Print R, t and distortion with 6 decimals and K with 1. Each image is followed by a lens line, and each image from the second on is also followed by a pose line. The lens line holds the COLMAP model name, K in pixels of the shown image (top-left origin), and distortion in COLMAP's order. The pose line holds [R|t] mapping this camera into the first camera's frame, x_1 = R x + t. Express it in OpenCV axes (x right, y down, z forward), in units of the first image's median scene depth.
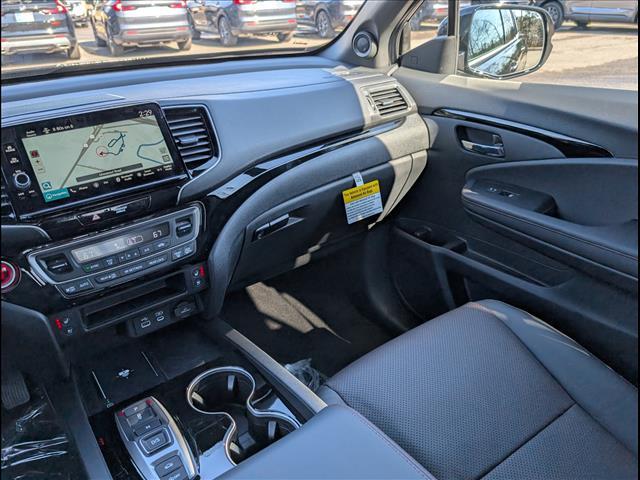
lens RADIAL K [[507.8, 0, 320.0], [0, 507.8, 240.0], [0, 0, 1]] dist [-0.004437, -0.000409]
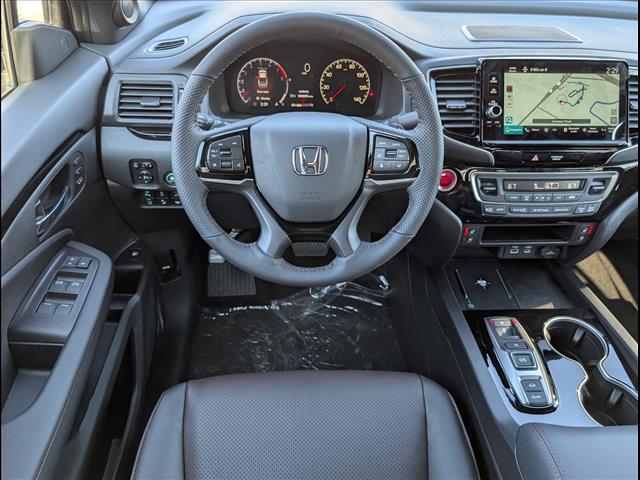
lens RADIAL K [[507.8, 0, 320.0], [0, 507.8, 240.0], [0, 0, 1]] dist [-0.004437, -0.000409]
pose [[0.829885, 0.403528, -0.385300, -0.317945], [-0.310539, 0.907802, 0.281889, -0.047403], [0.463526, -0.114284, 0.878682, -0.220124]]
